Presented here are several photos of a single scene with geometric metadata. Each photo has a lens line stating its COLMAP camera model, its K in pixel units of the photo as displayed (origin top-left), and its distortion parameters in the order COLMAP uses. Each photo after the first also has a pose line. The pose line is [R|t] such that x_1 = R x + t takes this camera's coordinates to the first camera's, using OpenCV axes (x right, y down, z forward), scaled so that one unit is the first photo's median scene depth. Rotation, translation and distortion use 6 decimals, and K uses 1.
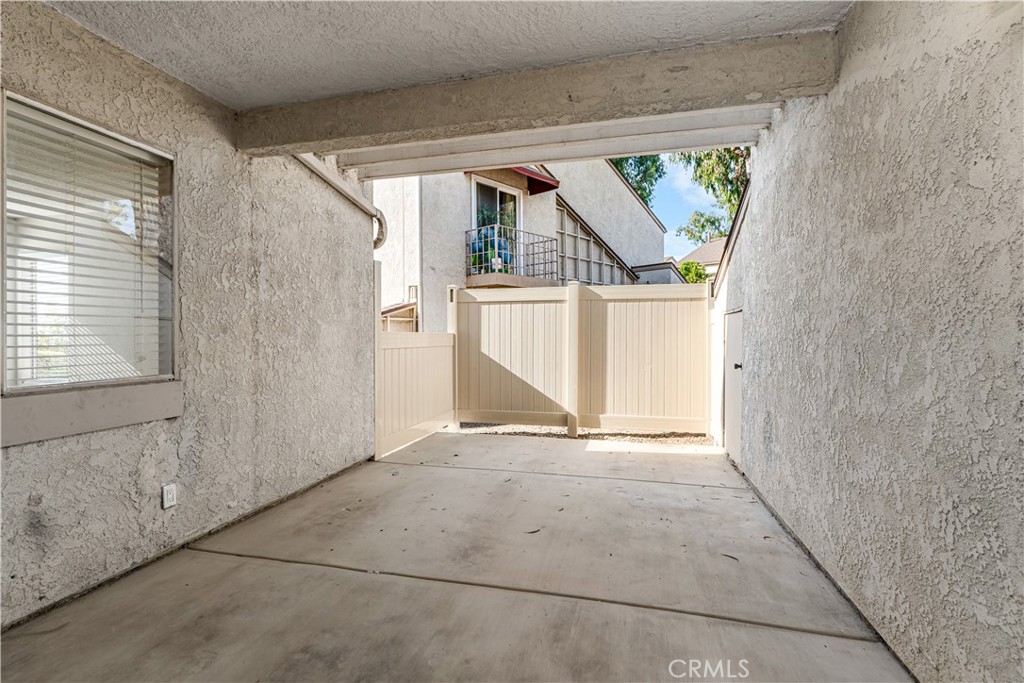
lens RADIAL K [[479.5, 0, 511.2], [0, 479.5, 348.1], [0, 0, 1]] dist [-0.002220, -0.000203]
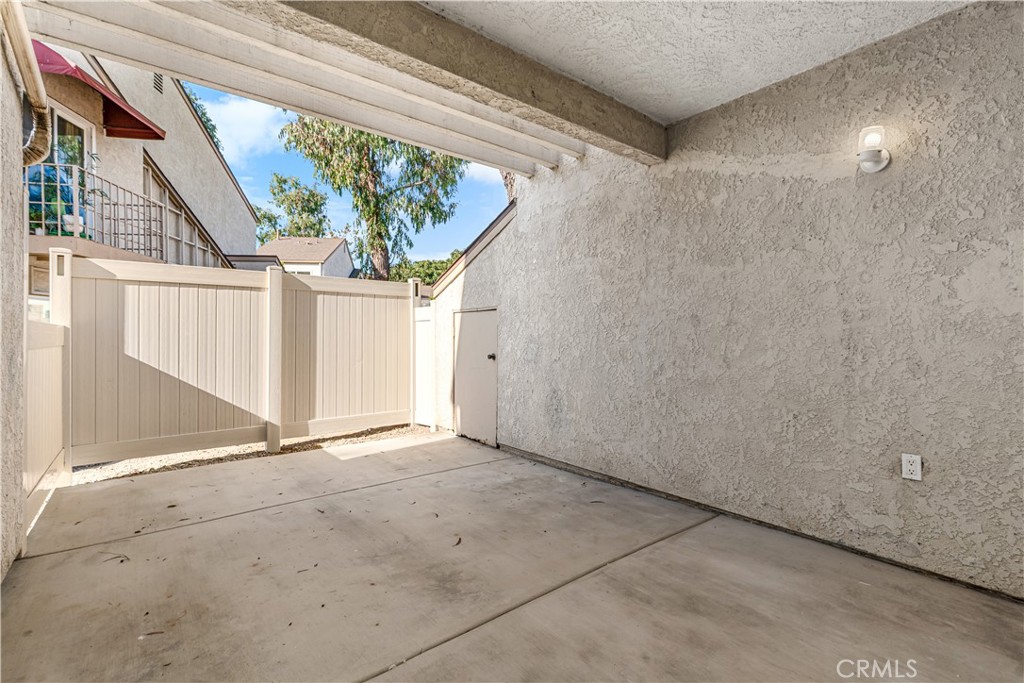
lens RADIAL K [[468.2, 0, 512.0], [0, 468.2, 341.5], [0, 0, 1]] dist [0.006872, -0.000321]
pose [[0.600800, -0.009089, 0.799348, -0.390060], [0.019990, 0.999793, -0.003656, 0.005073], [-0.799150, 0.018176, 0.600857, 0.245107]]
